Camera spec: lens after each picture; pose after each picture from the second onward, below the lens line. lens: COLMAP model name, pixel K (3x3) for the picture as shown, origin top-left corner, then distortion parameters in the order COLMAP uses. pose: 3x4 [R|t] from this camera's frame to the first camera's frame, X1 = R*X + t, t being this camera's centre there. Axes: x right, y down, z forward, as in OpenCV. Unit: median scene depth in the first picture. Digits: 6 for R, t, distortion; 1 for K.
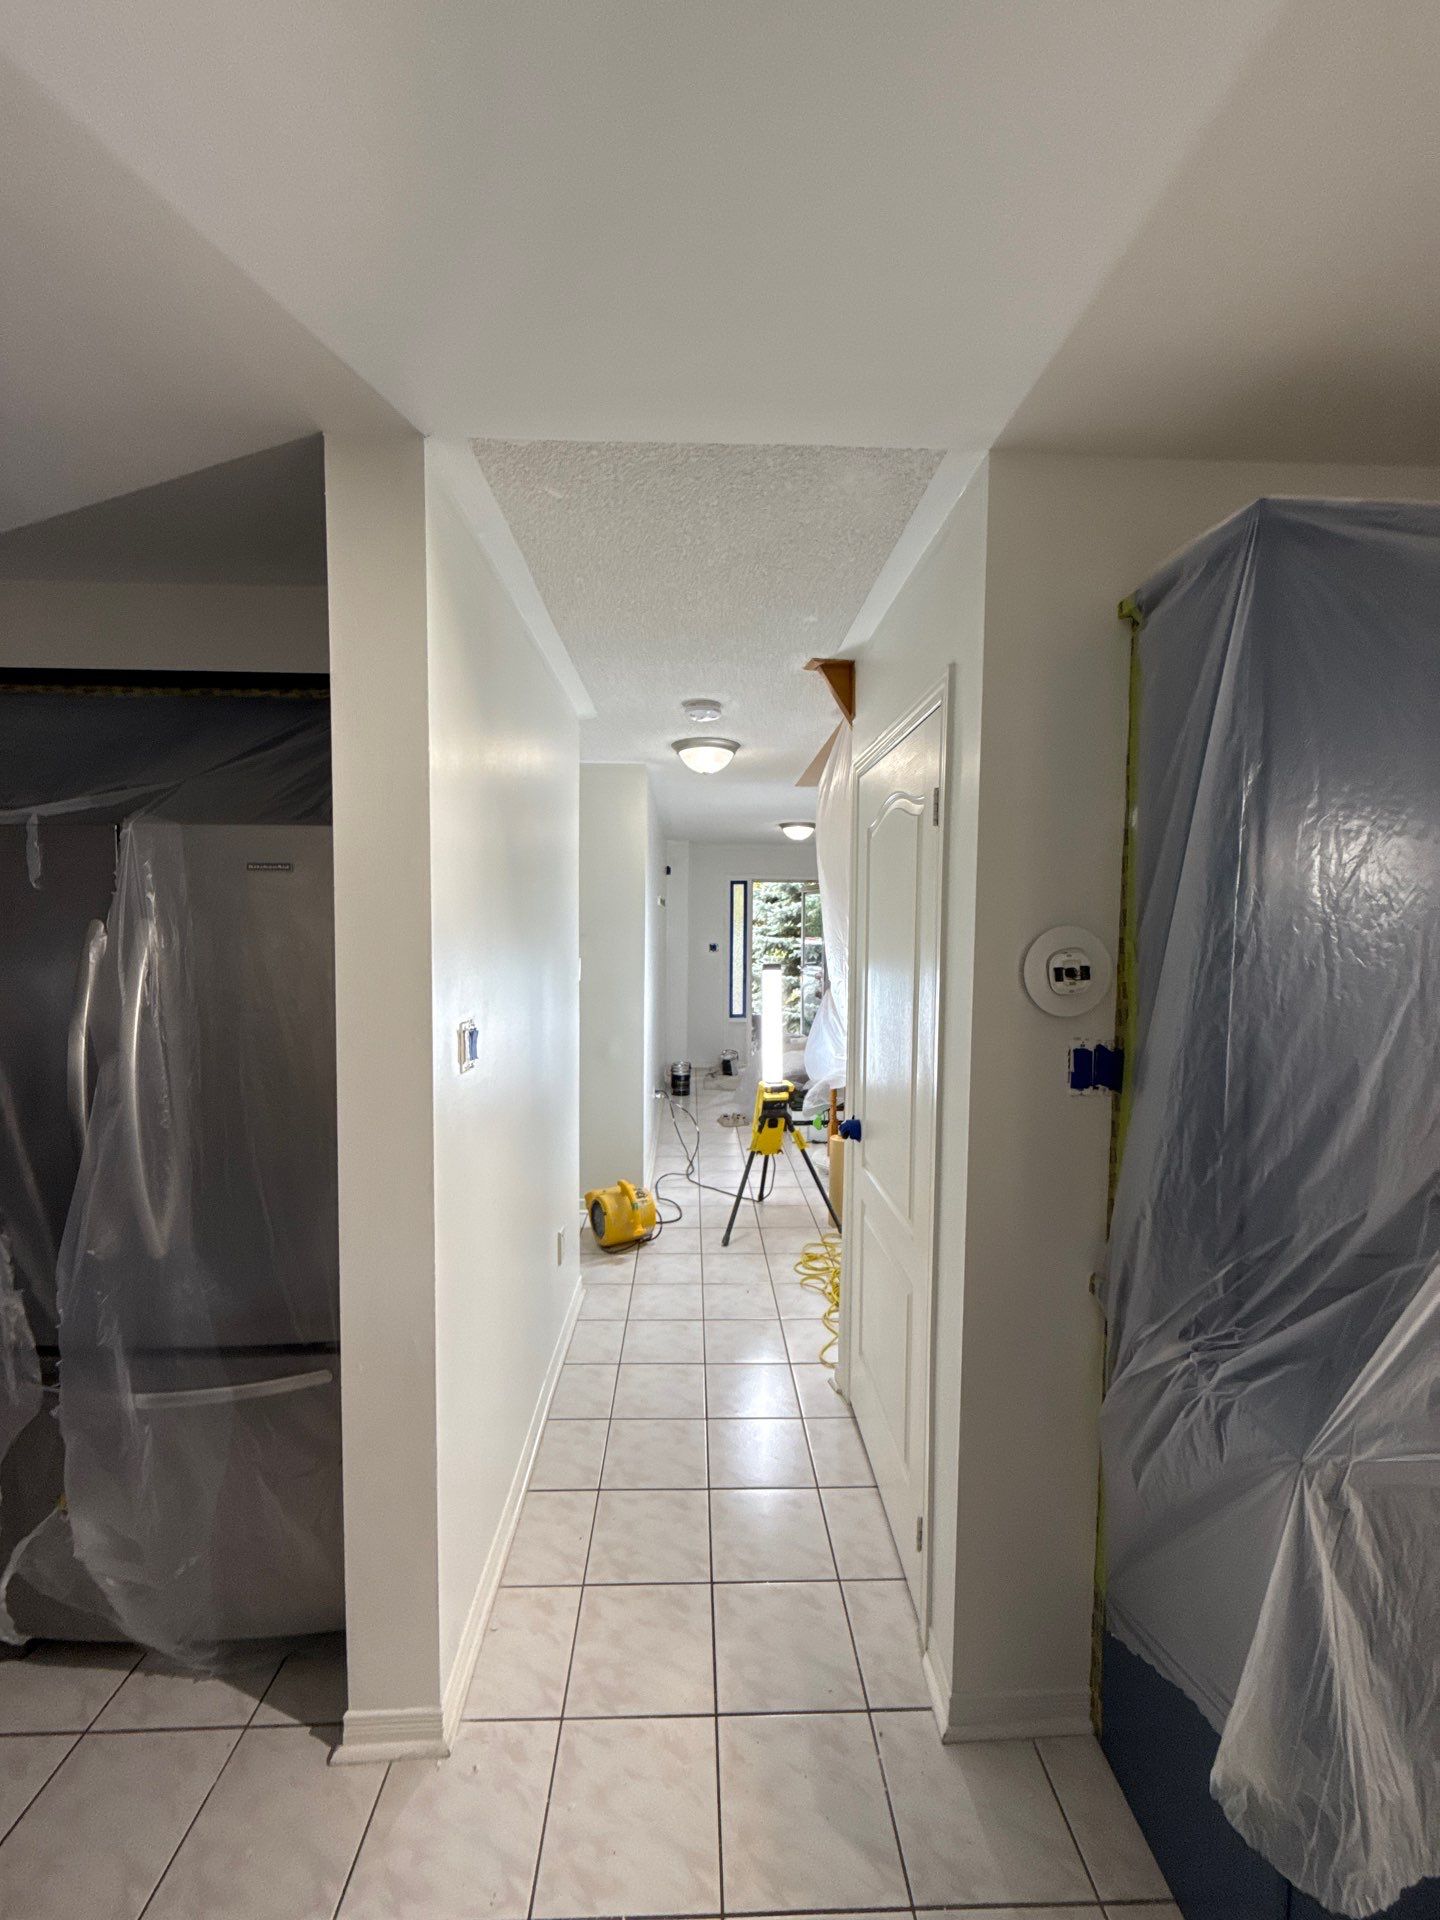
lens RADIAL K [[771.0, 0, 720.0], [0, 771.0, 960.0], [0, 0, 1]] dist [-0.001181, -0.000038]
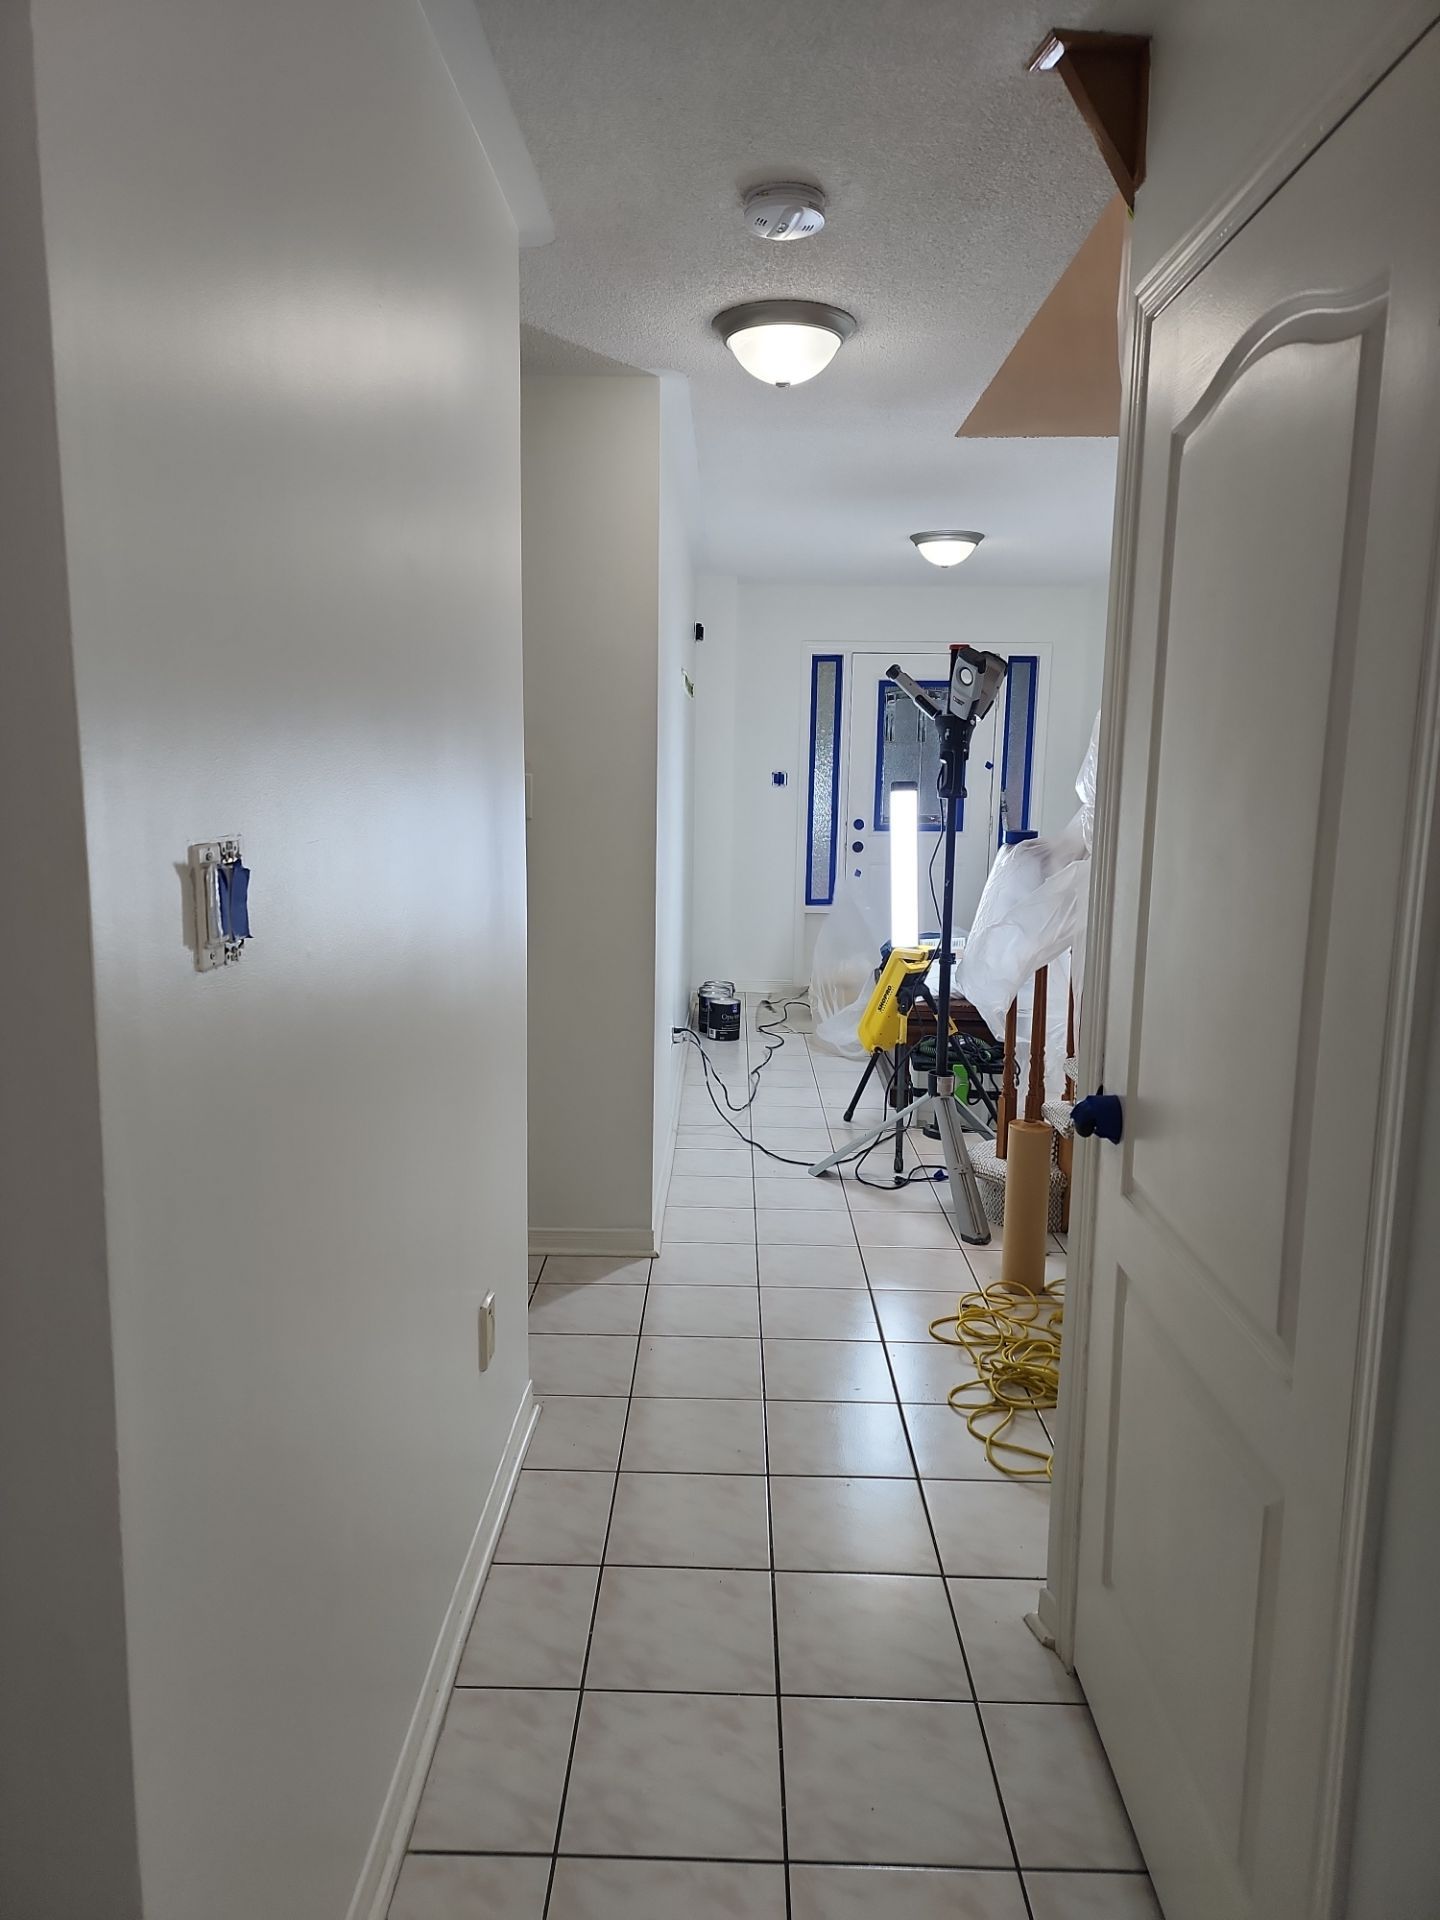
lens RADIAL K [[1268.1, 0, 720.6], [0, 1268.1, 934.2], [0, 0, 1]] dist [-0.001476, 0.000094]
pose [[0.998897, 0.013191, -0.045062, -0.017101], [-0.009100, 0.995917, 0.089811, 0.031773], [0.046063, -0.089302, 0.994939, 0.174135]]
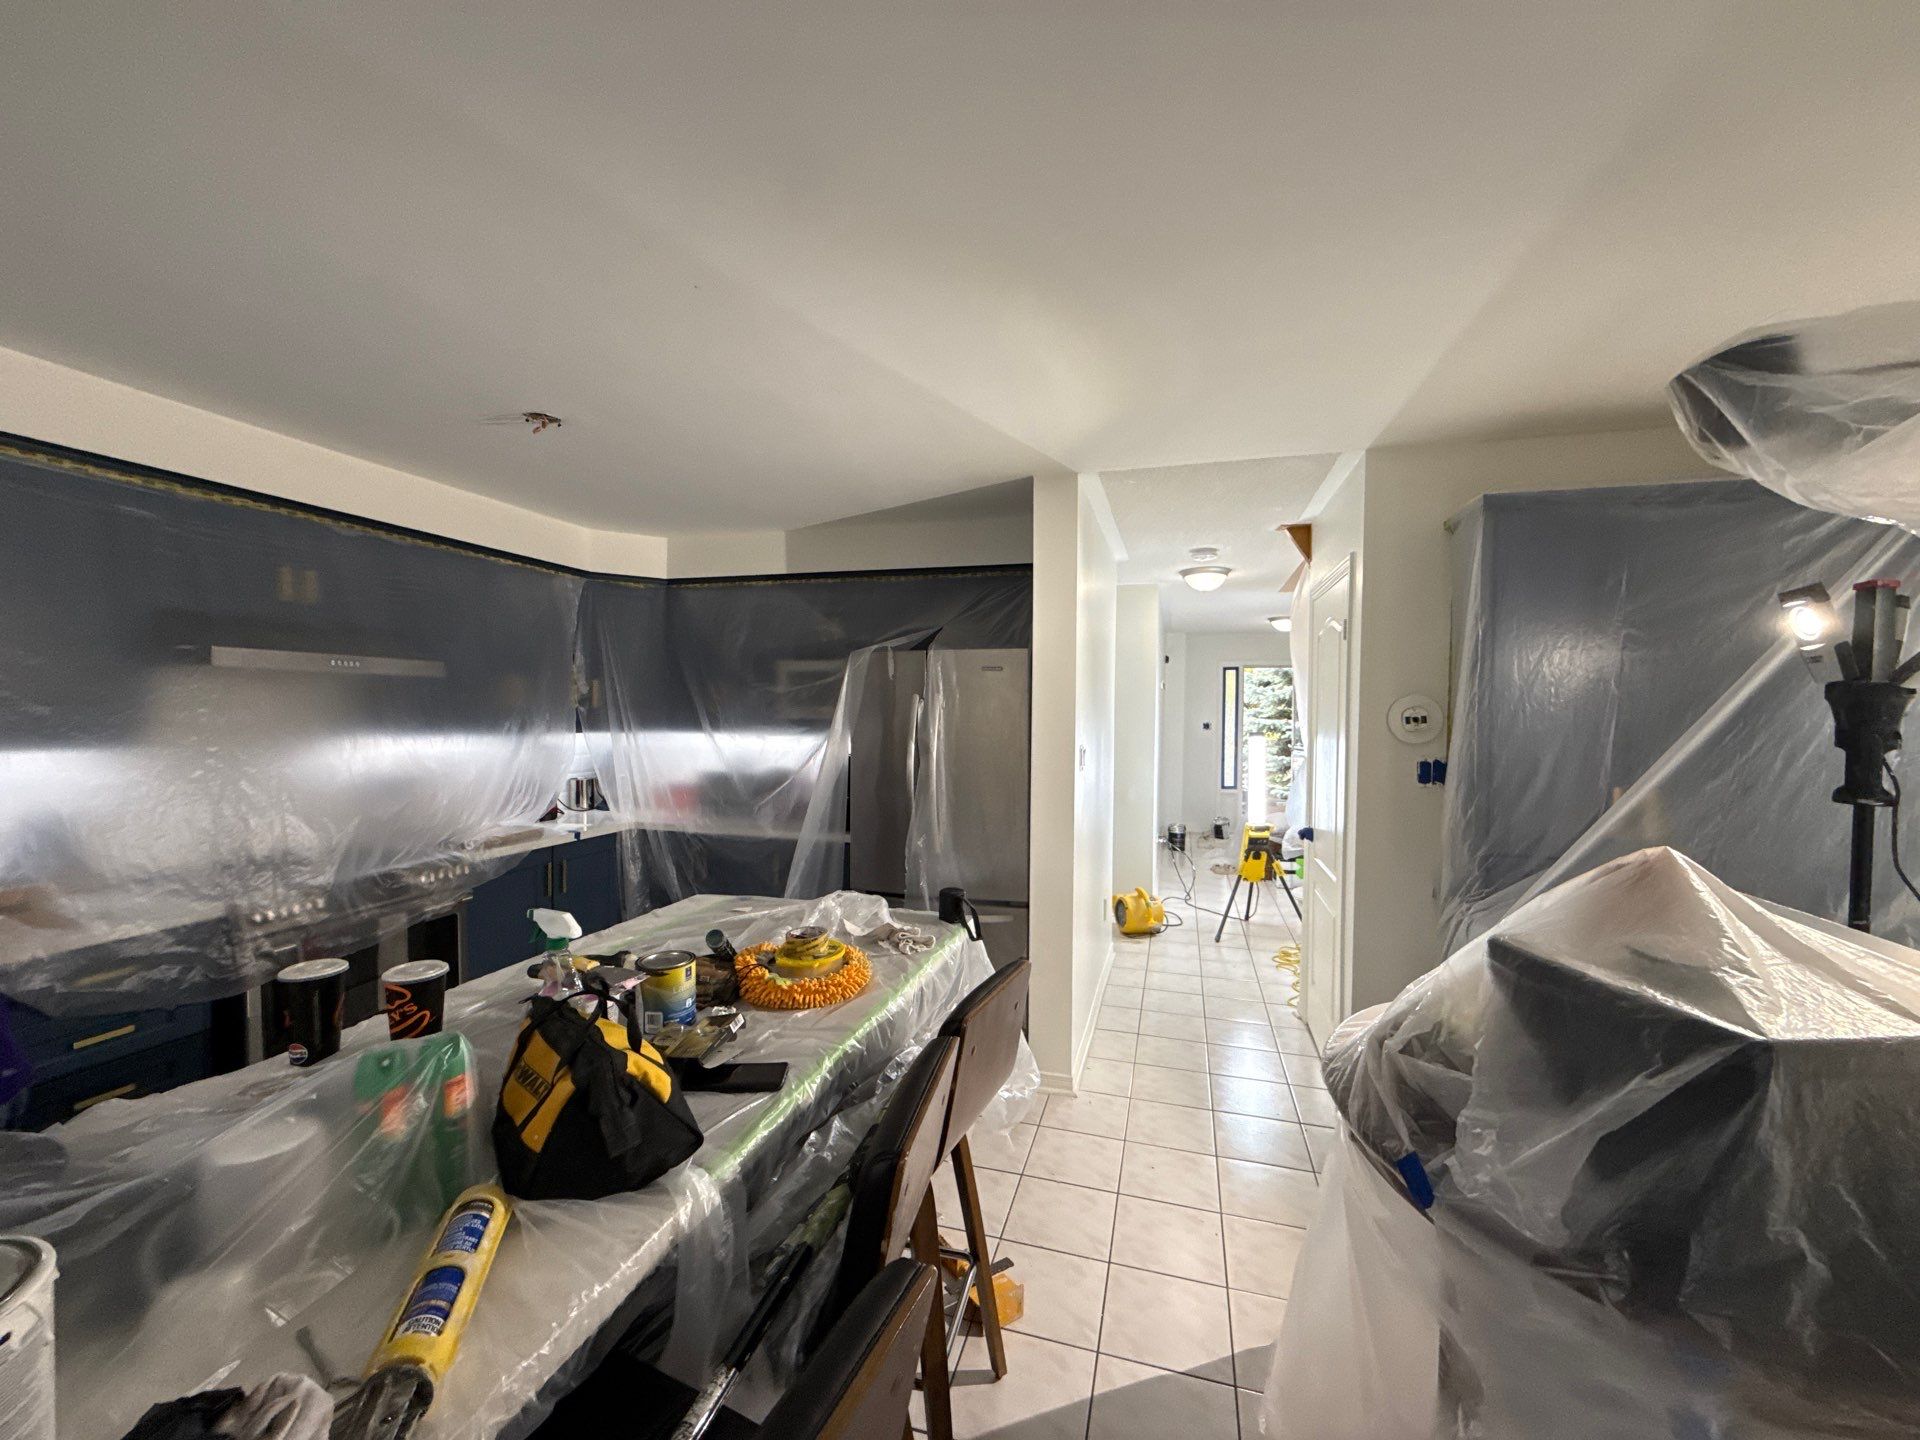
lens RADIAL K [[771.0, 0, 960.0], [0, 771.0, 720.0], [0, 0, 1]] dist [-0.001181, -0.000038]
pose [[0.950913, 0.006926, -0.309382, -0.006560], [-0.017252, 0.999381, -0.030651, 0.034058], [0.308978, 0.034484, 0.950444, -0.406140]]
